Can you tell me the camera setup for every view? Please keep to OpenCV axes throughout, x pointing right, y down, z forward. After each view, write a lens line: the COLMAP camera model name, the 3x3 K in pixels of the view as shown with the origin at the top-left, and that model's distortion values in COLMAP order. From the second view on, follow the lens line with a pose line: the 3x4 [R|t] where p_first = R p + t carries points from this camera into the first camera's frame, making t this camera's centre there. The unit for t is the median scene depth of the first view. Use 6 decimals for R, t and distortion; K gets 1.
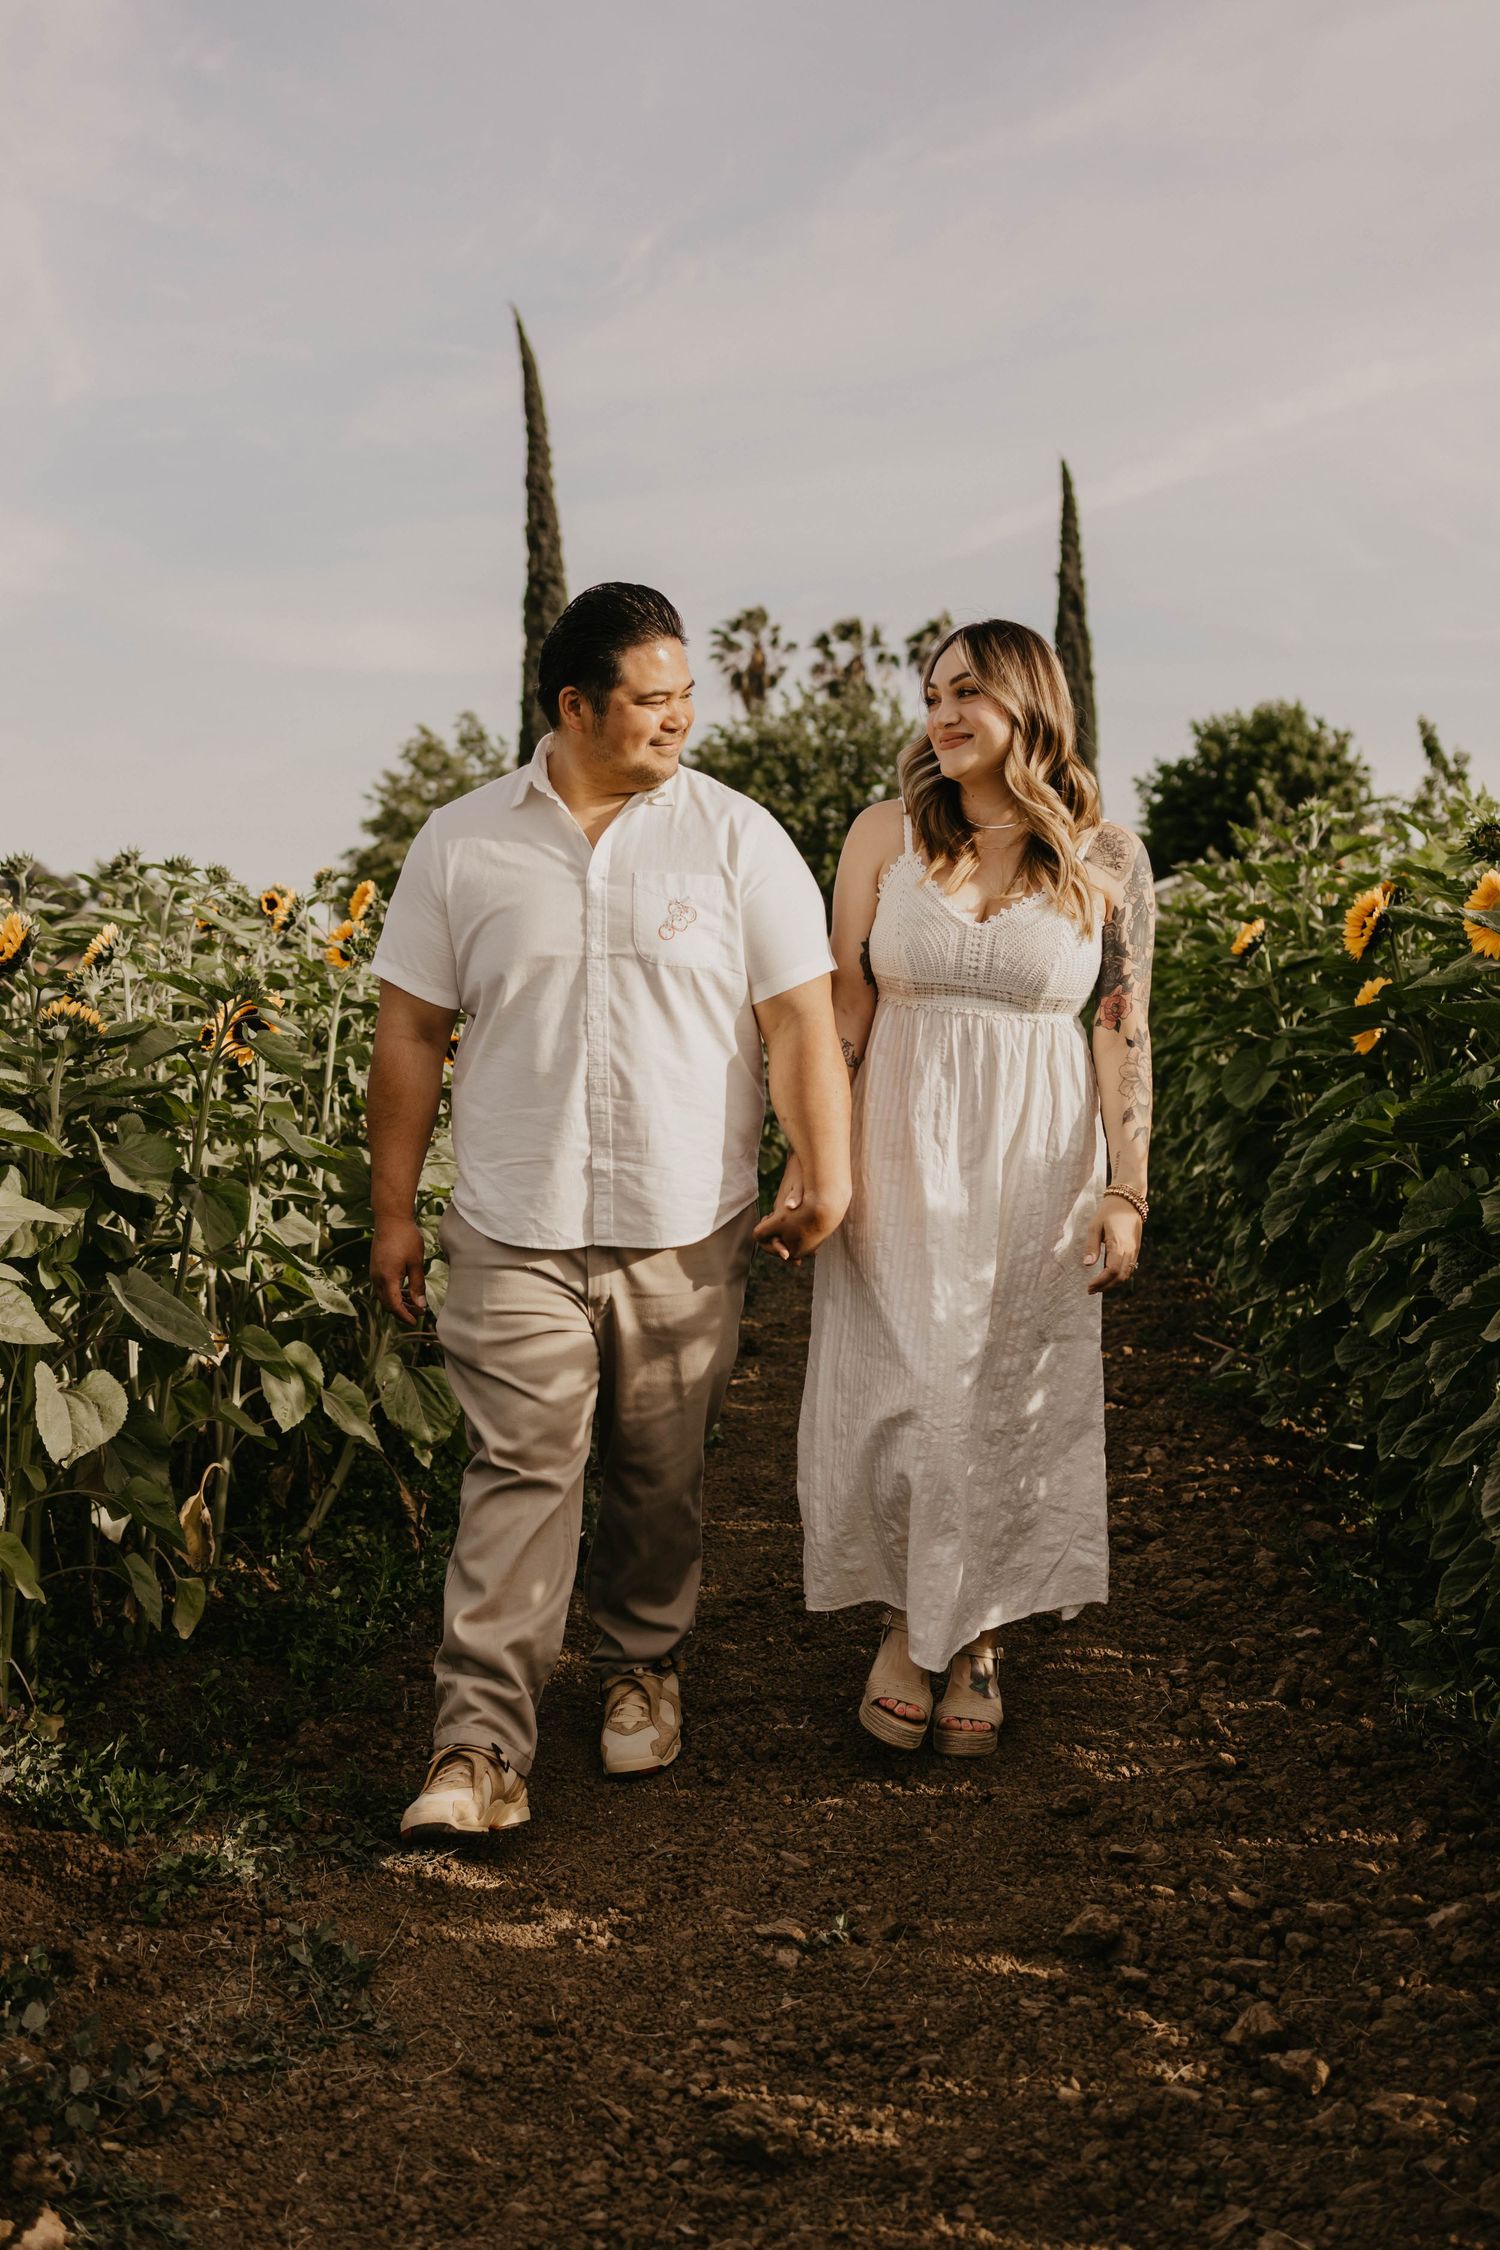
lens RADIAL K [[2168.0, 0, 750.1], [0, 2168.0, 1151.3], [0, 0, 1]] dist [0.019649, 0.000000]
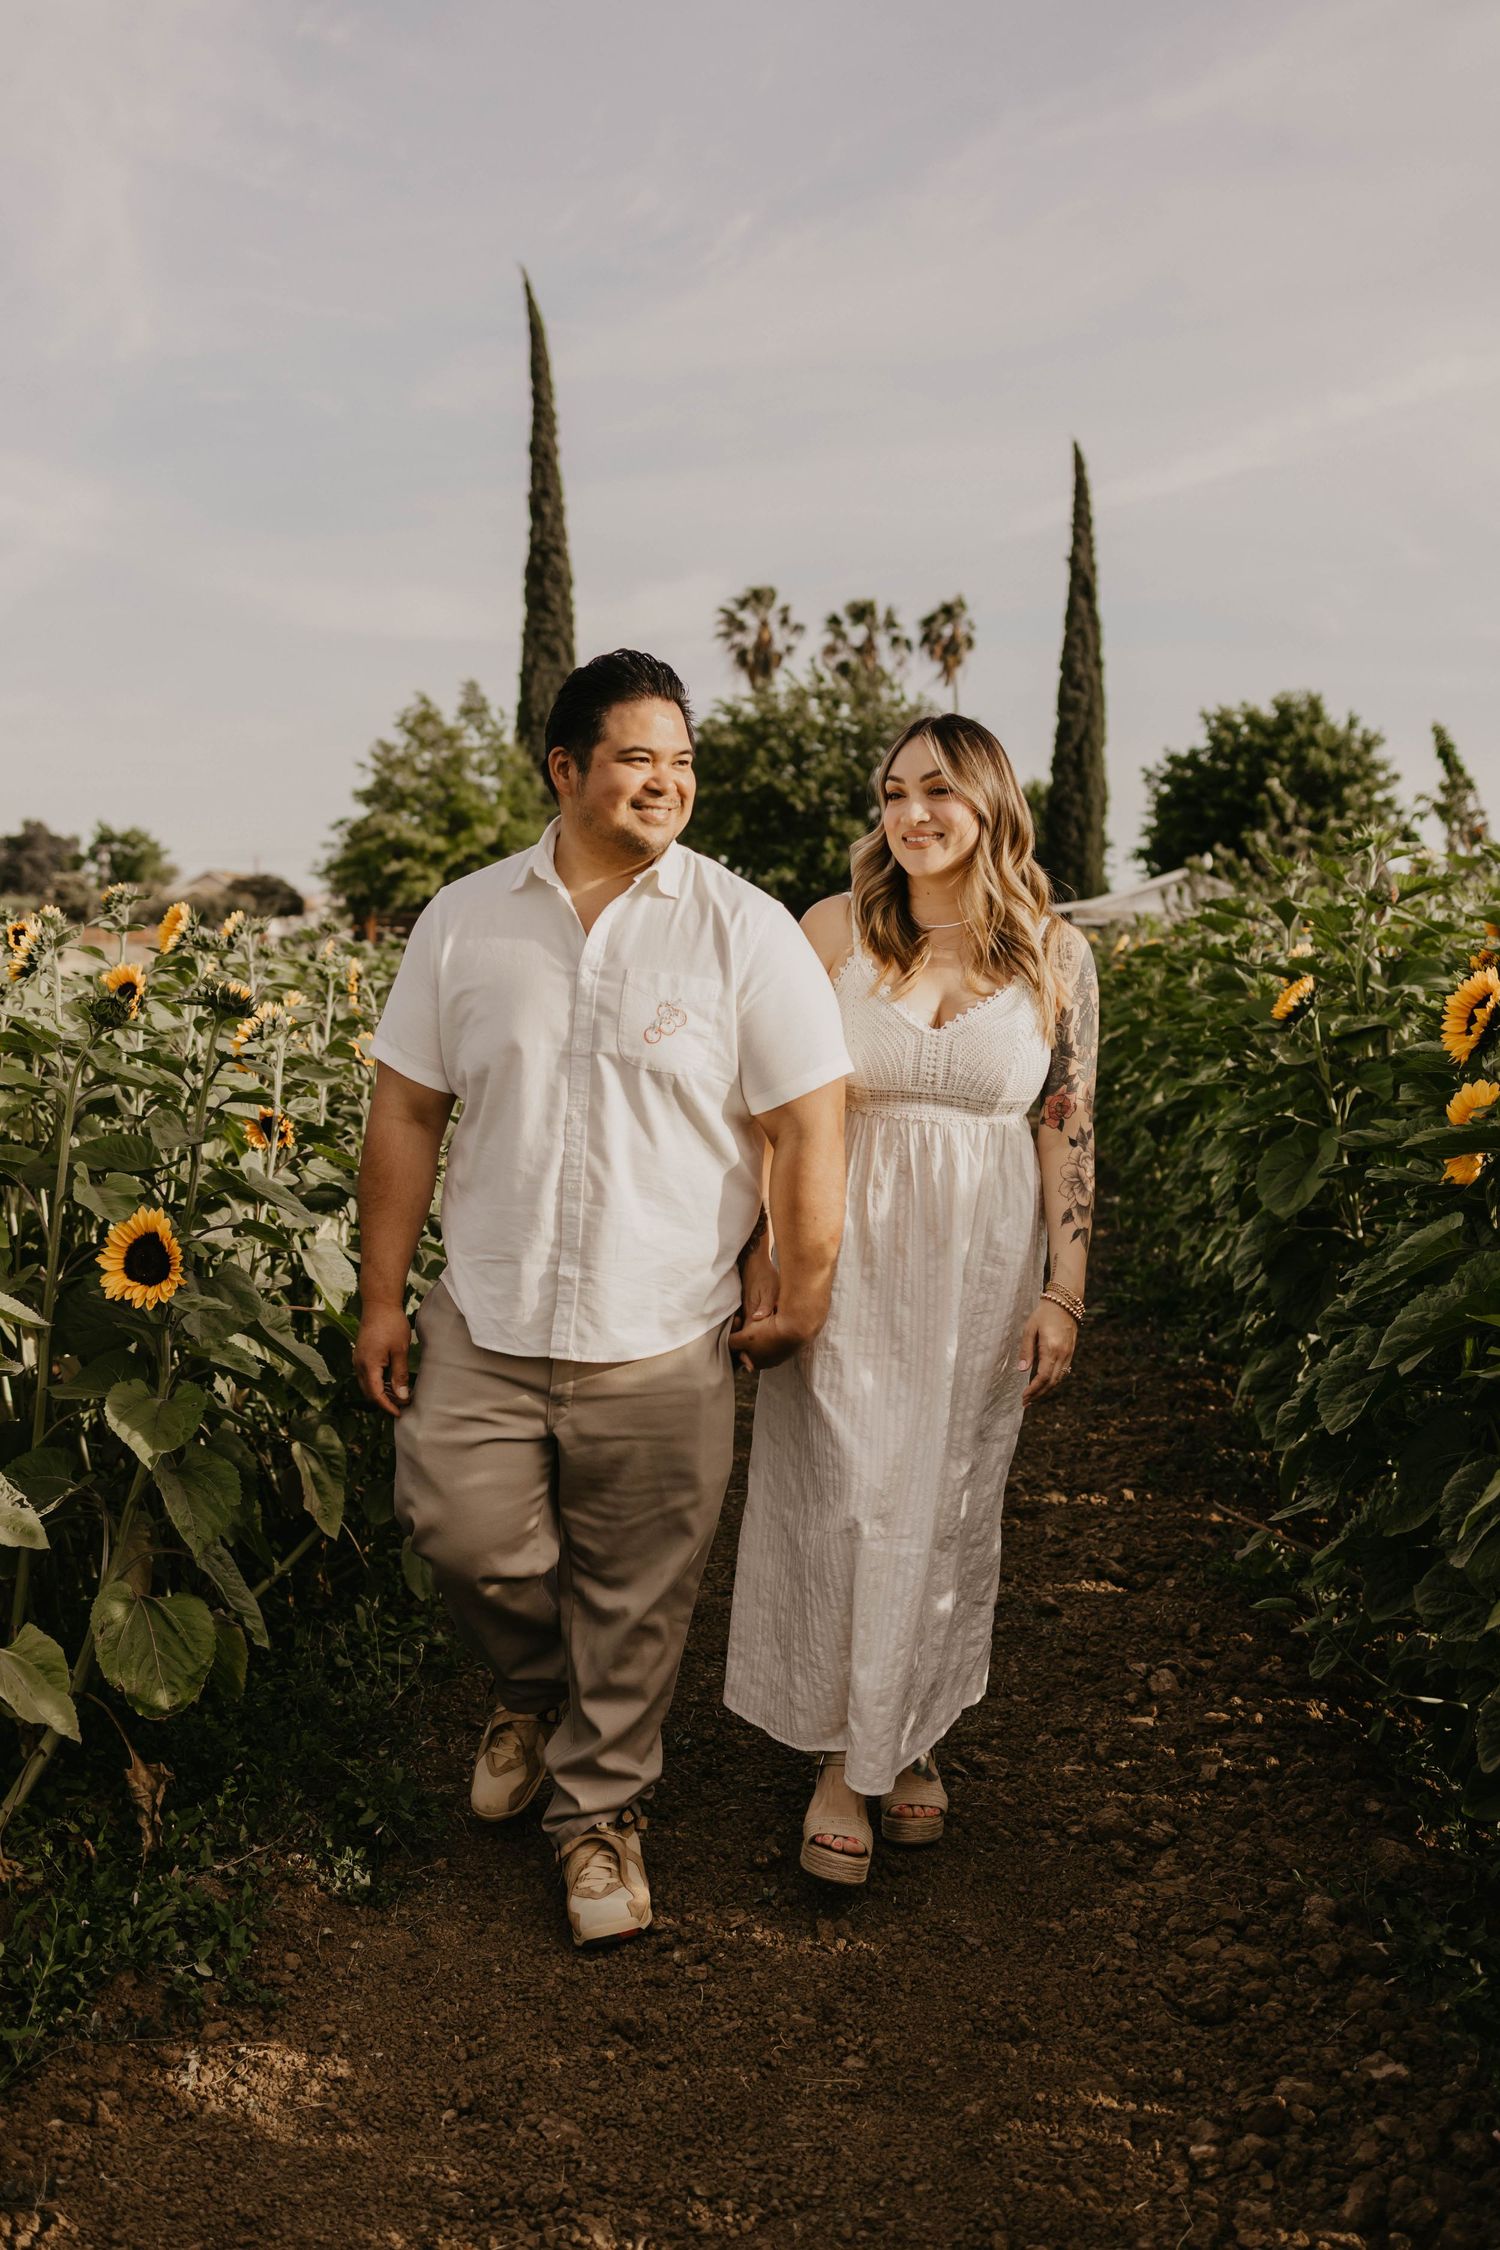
lens RADIAL K [[2168.0, 0, 755.9], [0, 2168.0, 1128.1], [0, 0, 1]] dist [0.019649, 0.000000]
pose [[0.999660, 0.025877, 0.003273, 0.037731], [-0.025878, 0.999665, 0.000065, -0.057805], [-0.003271, -0.000150, 0.999995, 0.252270]]
